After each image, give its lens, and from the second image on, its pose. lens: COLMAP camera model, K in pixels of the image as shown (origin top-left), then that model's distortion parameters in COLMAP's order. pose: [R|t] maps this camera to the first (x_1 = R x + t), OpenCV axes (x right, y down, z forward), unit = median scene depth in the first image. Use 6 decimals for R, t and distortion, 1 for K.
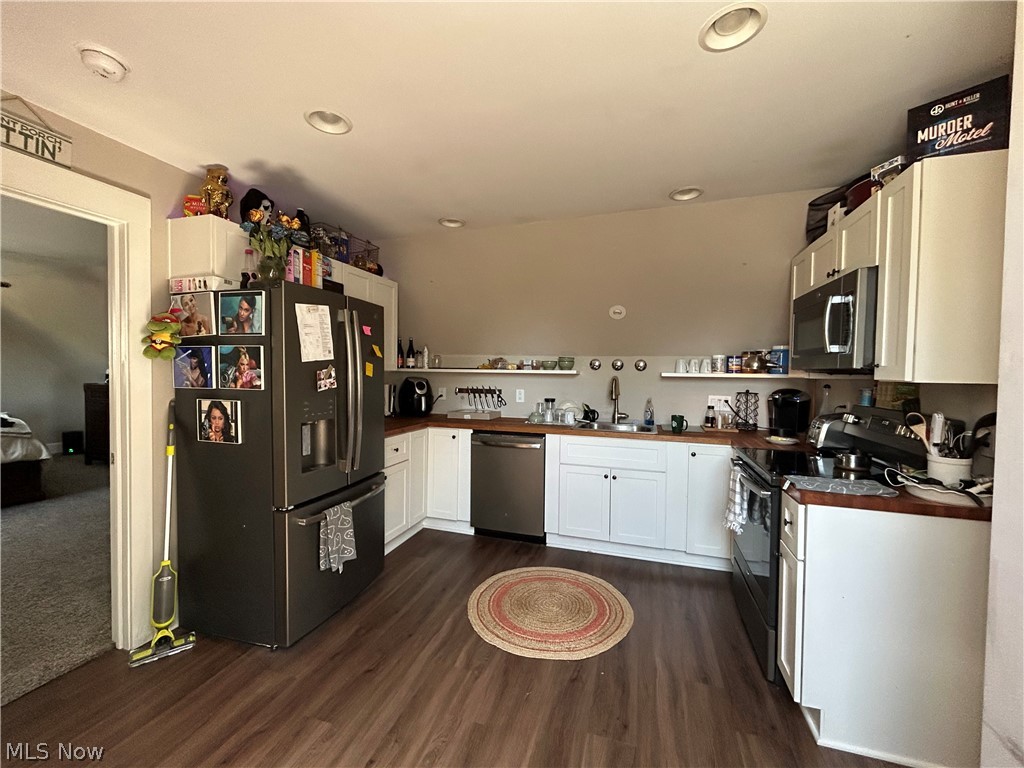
lens RADIAL K [[414.2, 0, 512.2], [0, 414.2, 382.3], [0, 0, 1]] dist [0.000074, 0.000086]
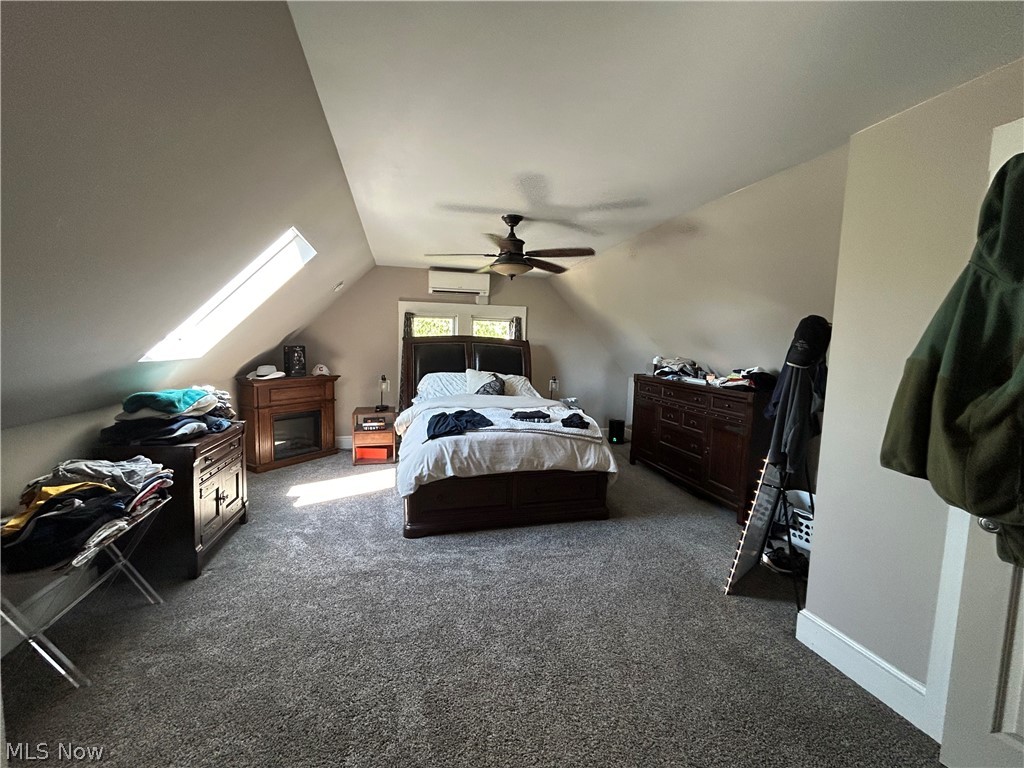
lens RADIAL K [[414.2, 0, 510.9], [0, 414.2, 382.6], [0, 0, 1]] dist [0.000074, 0.000086]
pose [[0.532102, 0.070800, -0.843715, -0.567747], [-0.033578, 0.997478, 0.062527, -0.033557], [0.846014, -0.004941, 0.533138, 0.405142]]
